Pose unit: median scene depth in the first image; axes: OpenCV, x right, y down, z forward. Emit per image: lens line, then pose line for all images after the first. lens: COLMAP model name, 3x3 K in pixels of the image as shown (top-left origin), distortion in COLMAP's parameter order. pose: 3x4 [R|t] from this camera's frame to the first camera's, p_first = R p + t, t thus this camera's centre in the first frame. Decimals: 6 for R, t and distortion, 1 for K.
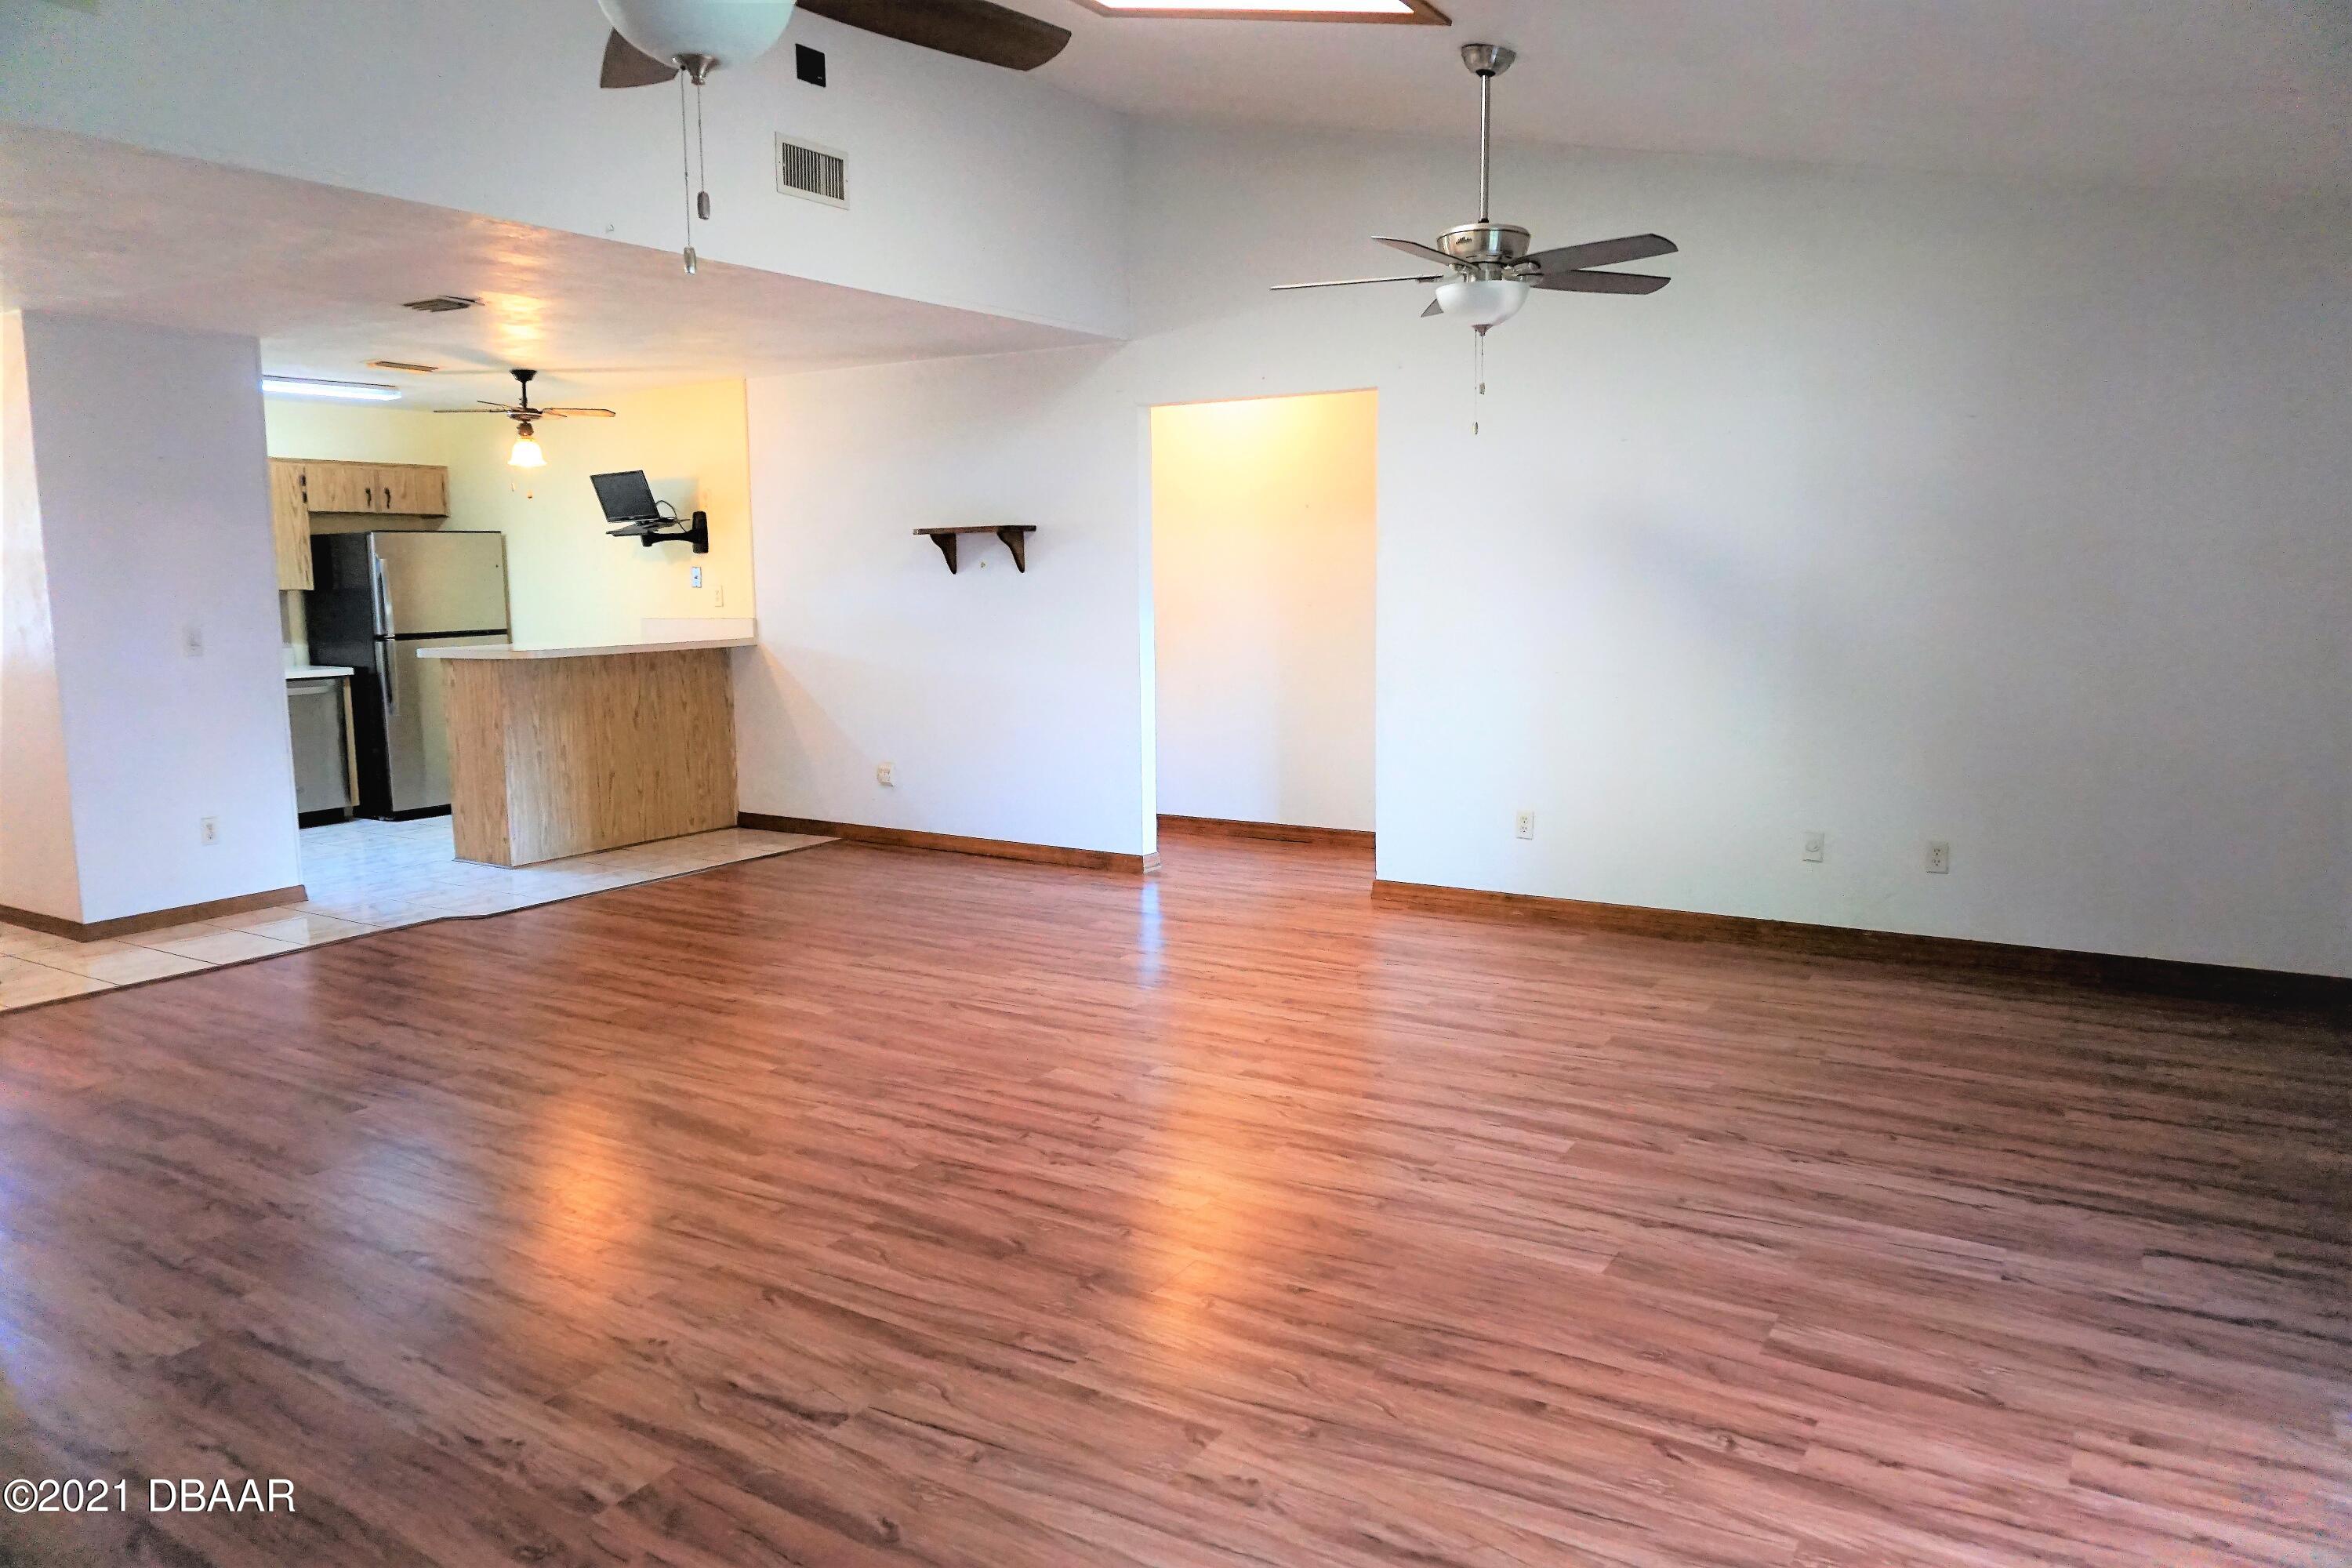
lens RADIAL K [[1576.5, 0, 1179.4], [0, 1576.5, 773.8], [0, 0, 1]] dist [-0.049612, 0.039076]
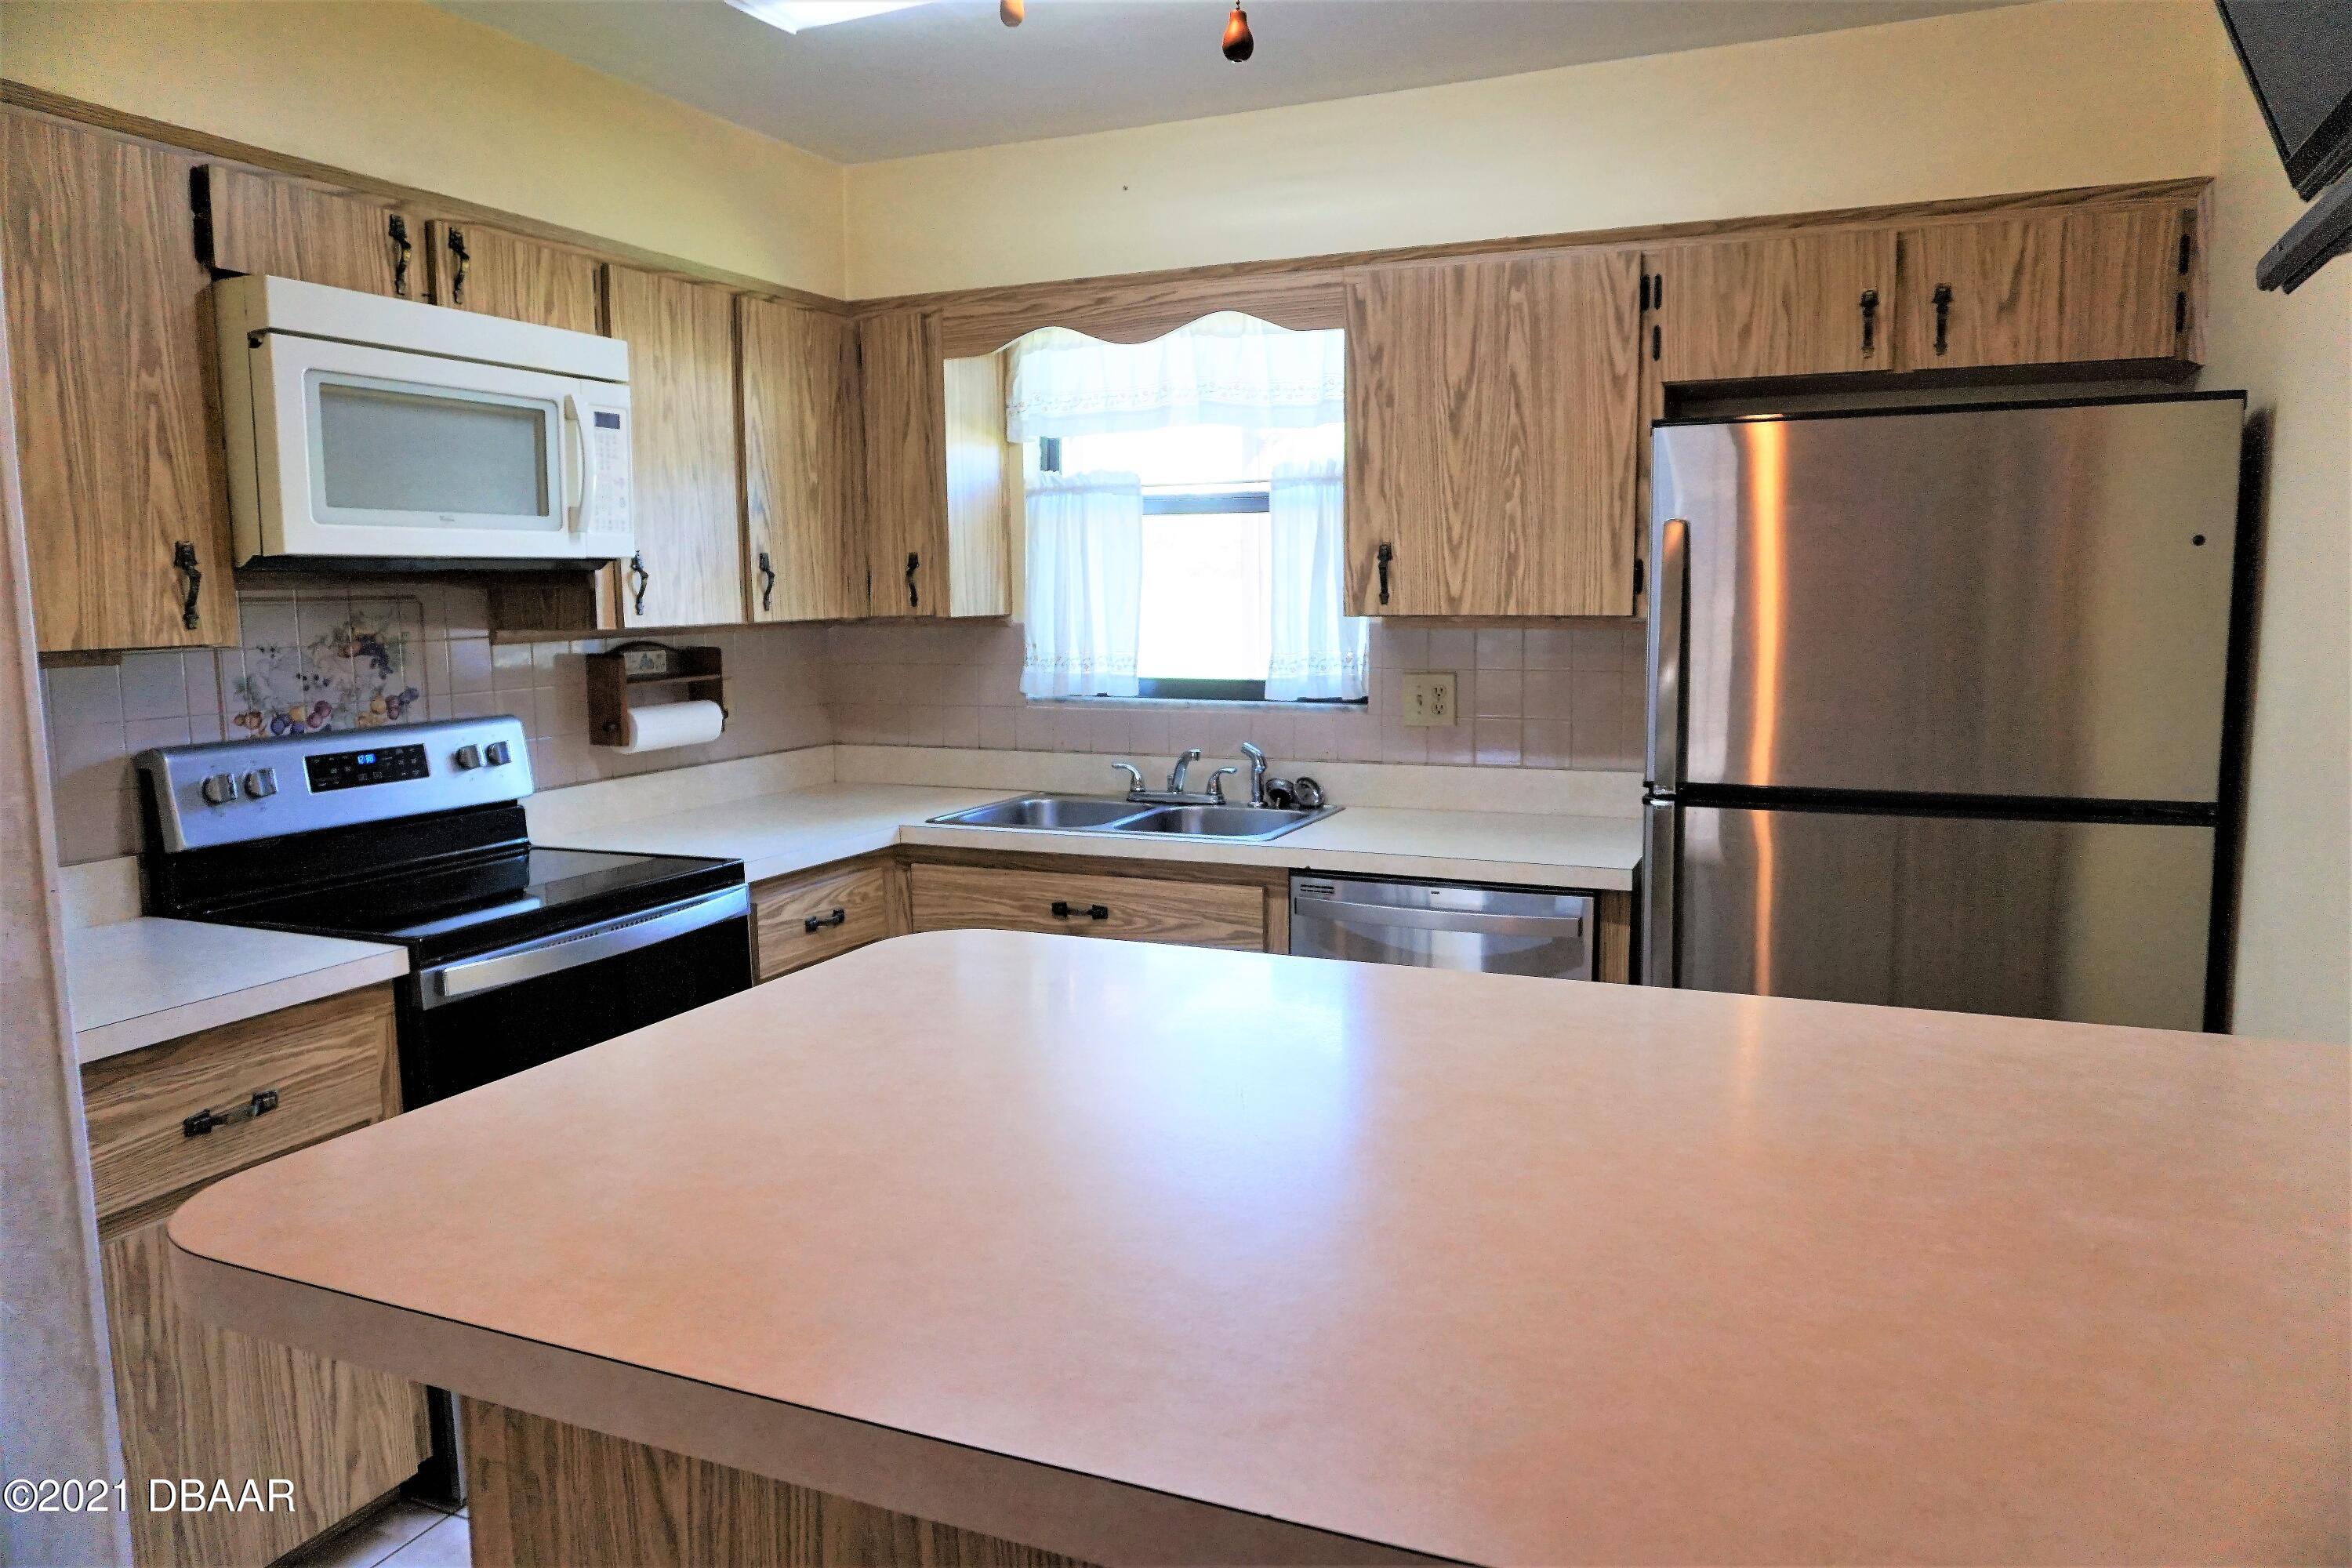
lens RADIAL K [[1576.5, 0, 1179.4], [0, 1576.5, 773.8], [0, 0, 1]] dist [-0.049612, 0.039076]
pose [[0.147718, 0.128567, -0.980637, -0.234934], [-0.118000, 0.986724, 0.111591, -0.111870], [0.981965, 0.099231, 0.160927, 0.858250]]
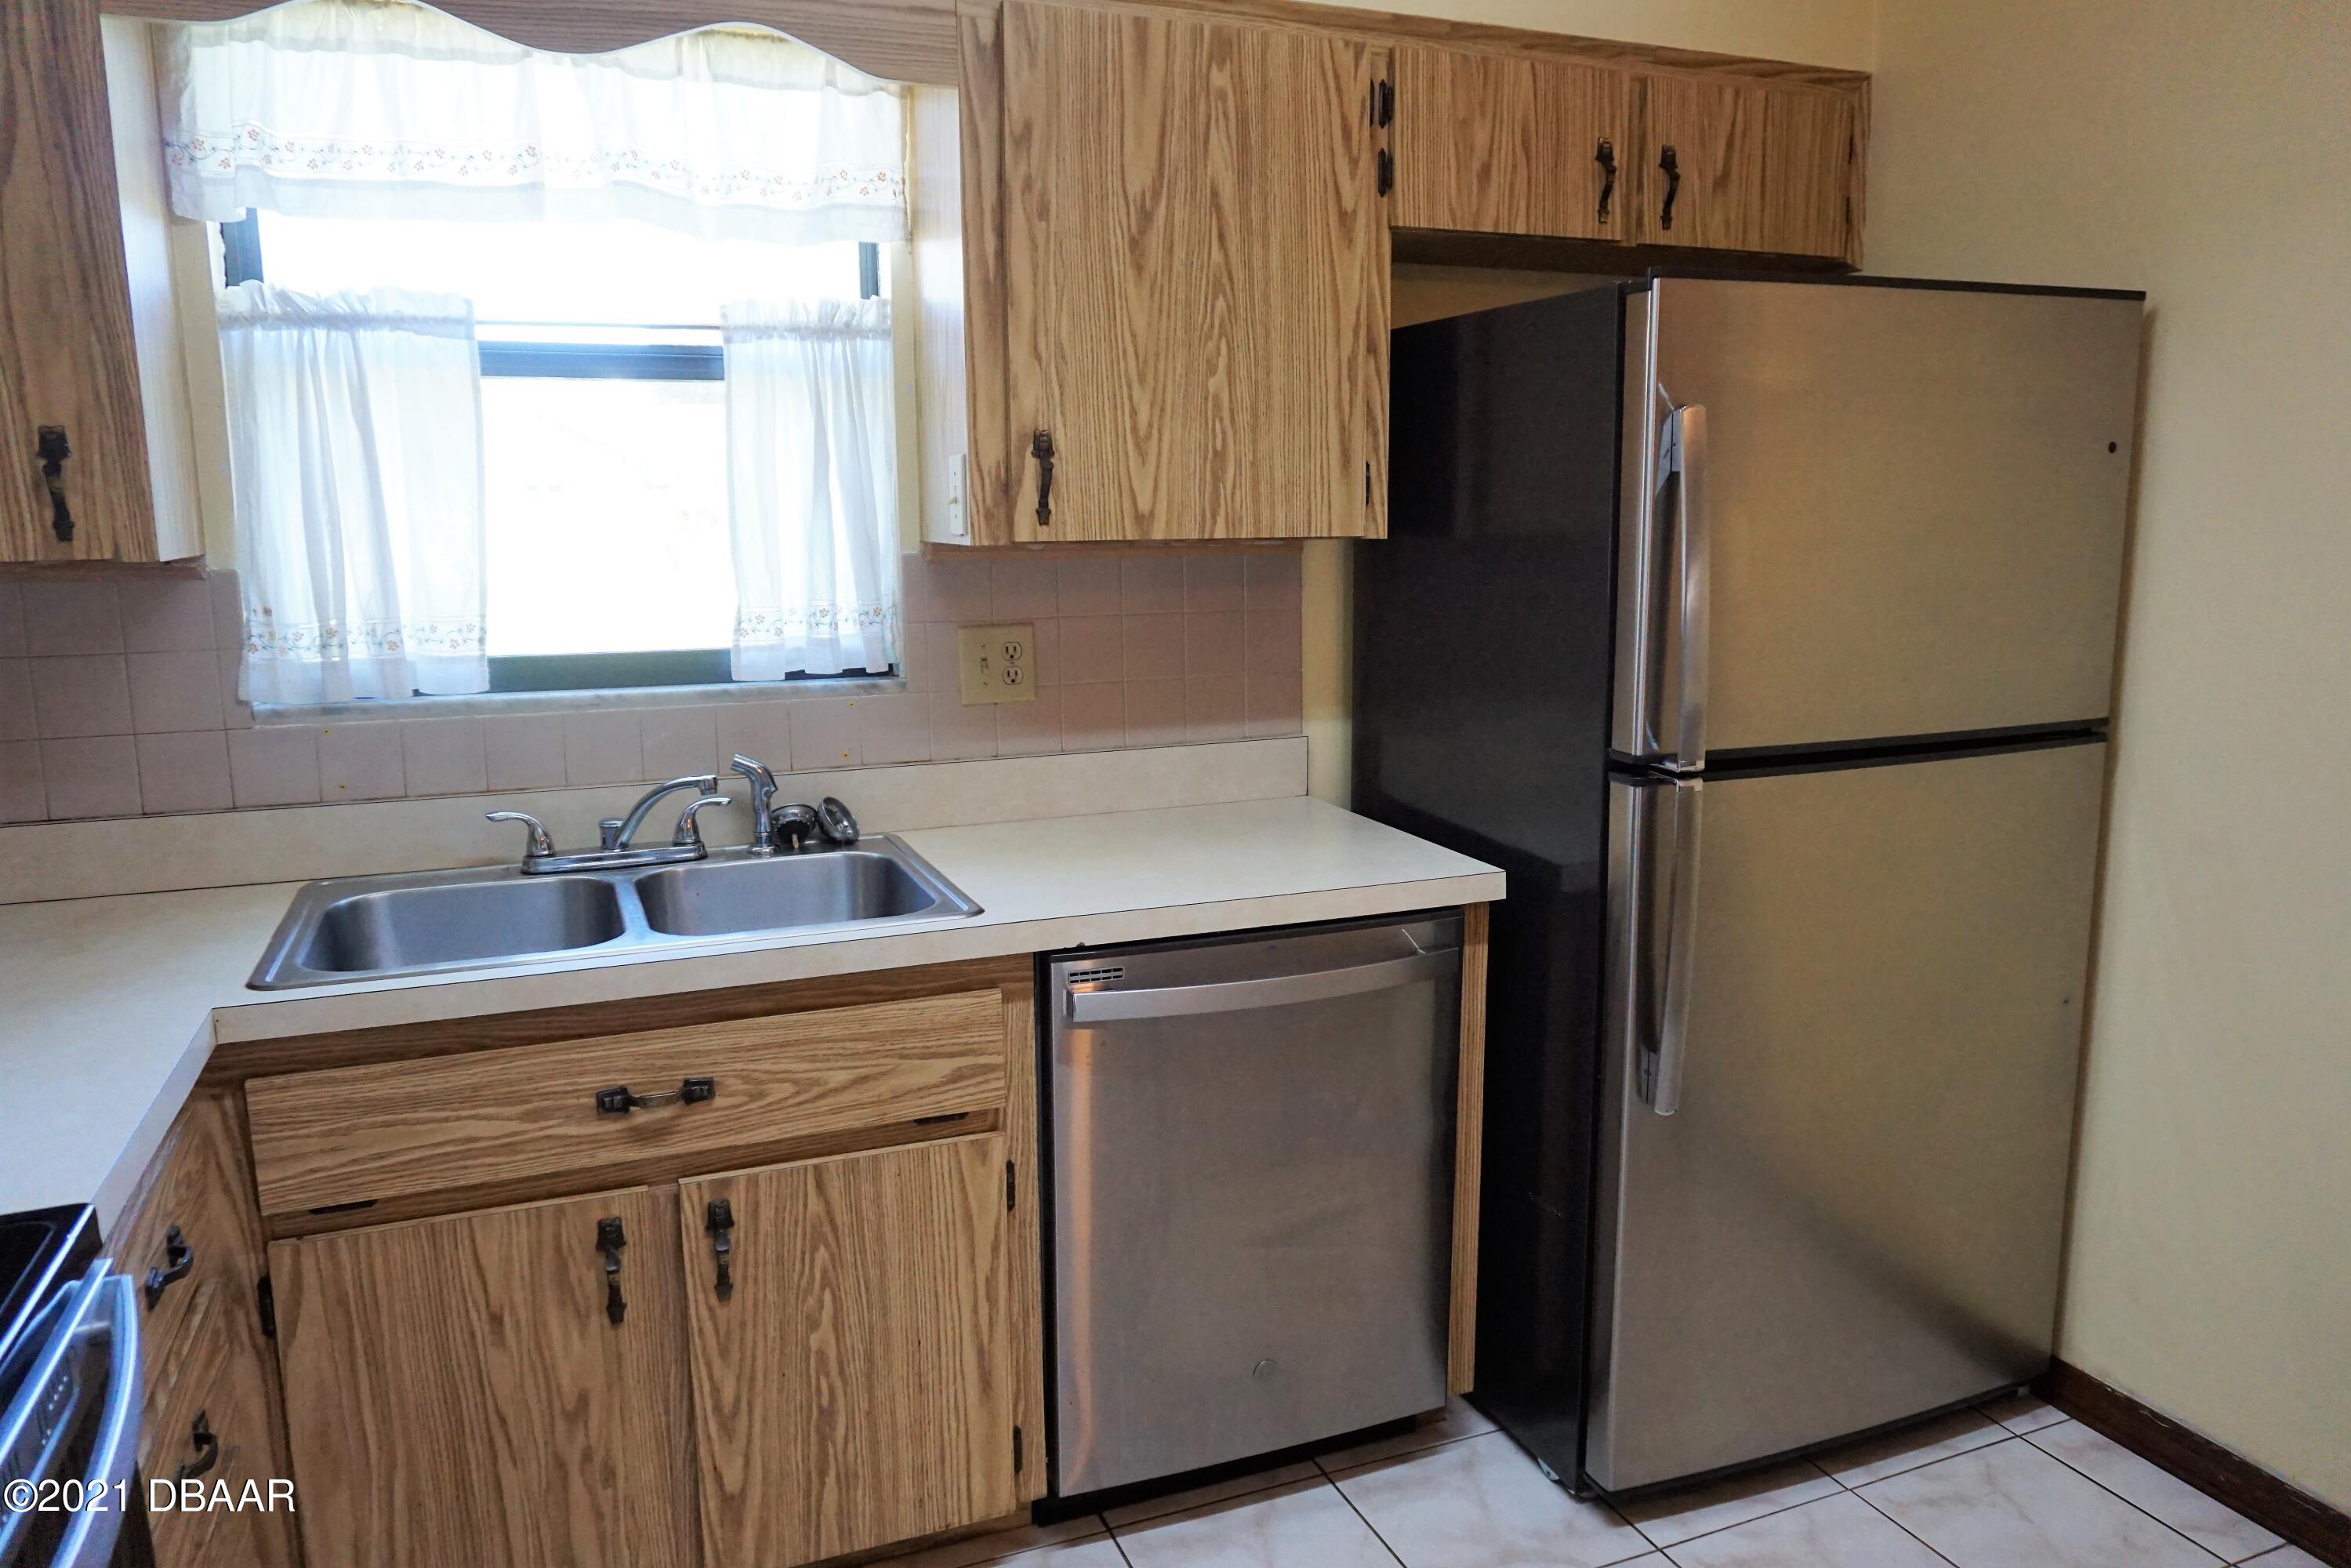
lens RADIAL K [[1641.0, 0, 1175.1], [0, 1641.0, 777.3], [0, 0, 1]] dist [-0.052704, 0.053896]
pose [[0.808983, 0.105764, -0.578240, -0.427754], [-0.077402, 0.994282, 0.073572, -0.097077], [0.582714, -0.014762, 0.812543, 0.767102]]
